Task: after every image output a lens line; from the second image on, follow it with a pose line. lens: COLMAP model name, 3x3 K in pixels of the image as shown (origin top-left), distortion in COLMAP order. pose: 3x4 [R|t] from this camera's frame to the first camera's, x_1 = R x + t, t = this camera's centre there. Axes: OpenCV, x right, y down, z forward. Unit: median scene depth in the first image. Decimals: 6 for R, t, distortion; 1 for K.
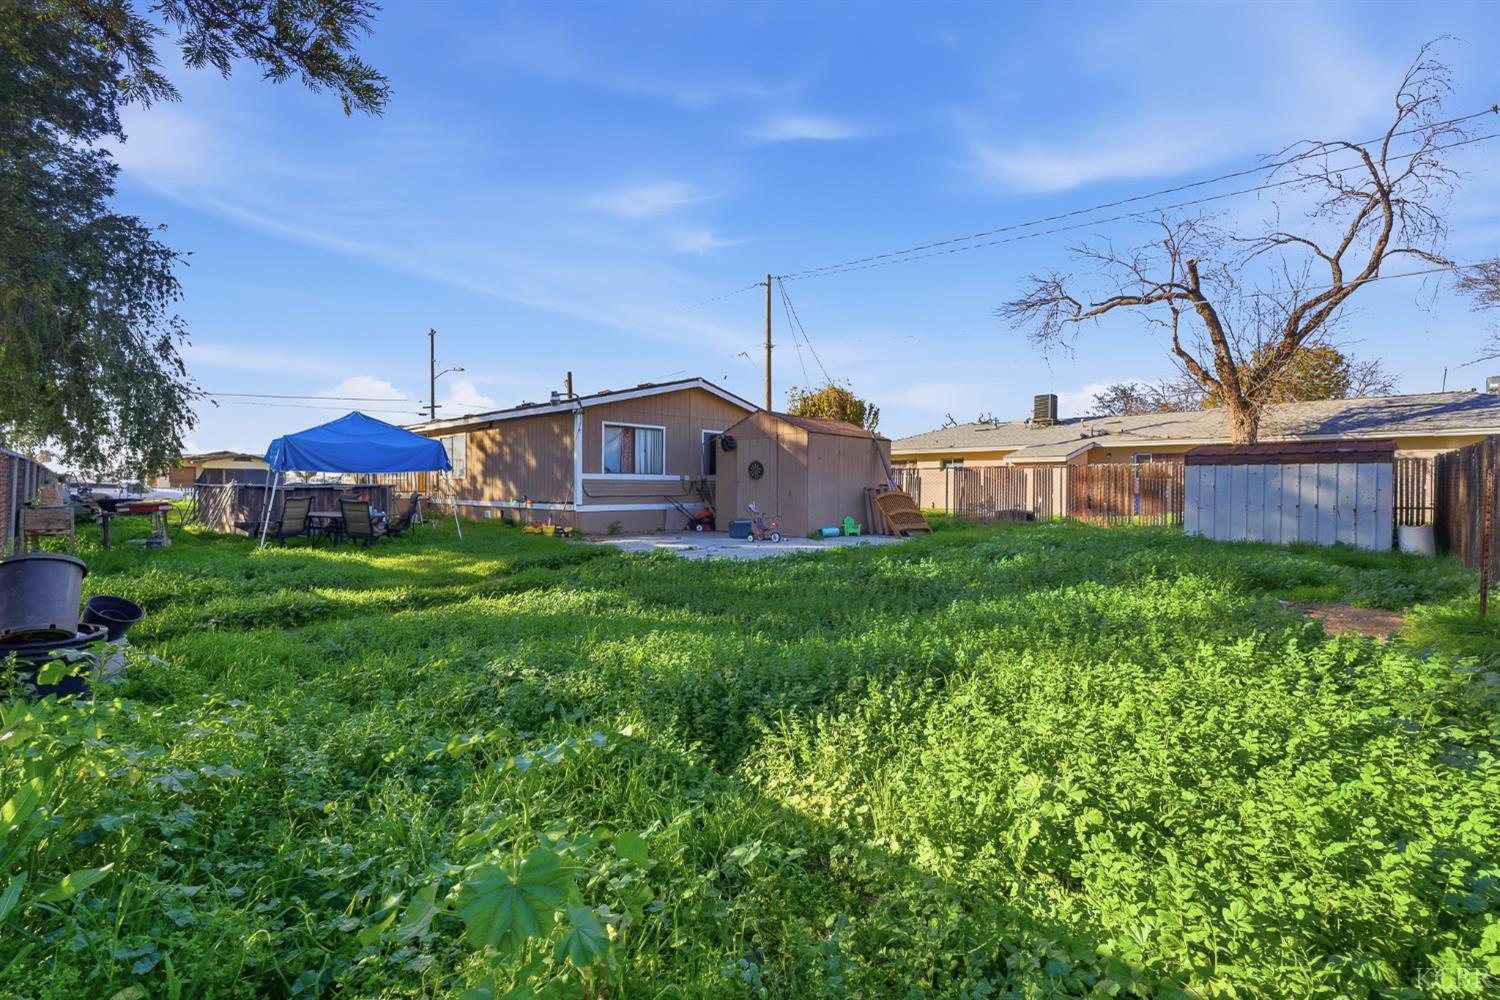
lens RADIAL K [[643.3, 0, 755.5], [0, 643.3, 496.9], [0, 0, 1]] dist [-0.002984, -0.000079]
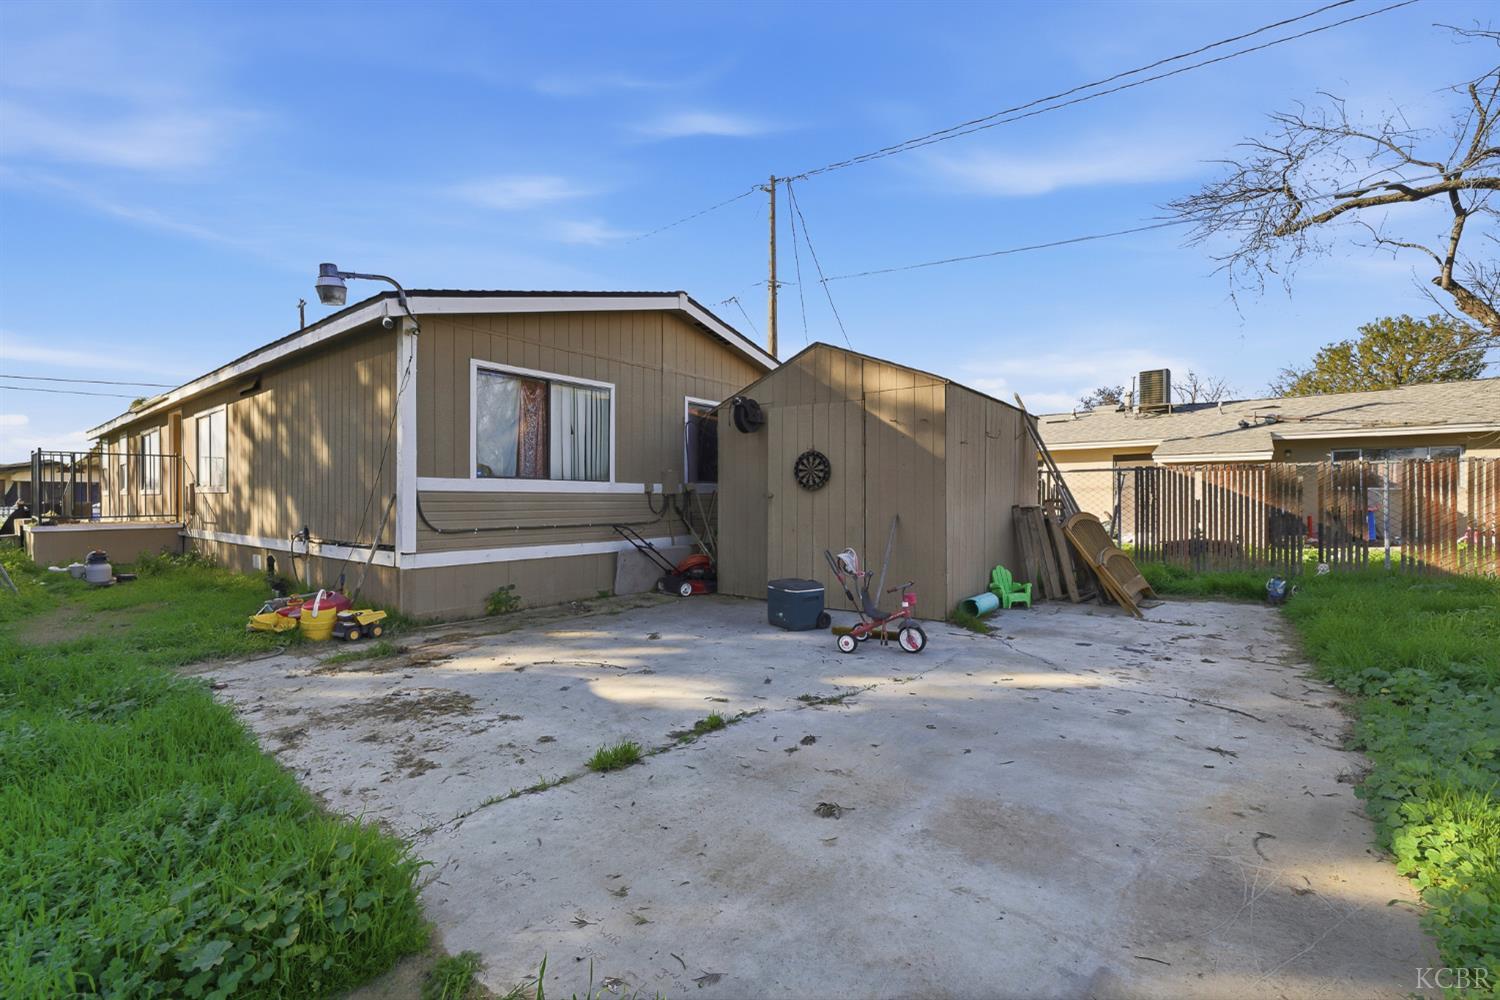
lens RADIAL K [[643.3, 0, 743.9], [0, 643.3, 497.3], [0, 0, 1]] dist [-0.002984, -0.000079]
pose [[0.997466, -0.004677, 0.070986, -0.075452], [0.006065, 0.999794, -0.019347, -0.012037], [-0.070881, 0.019729, 0.997290, 0.492562]]
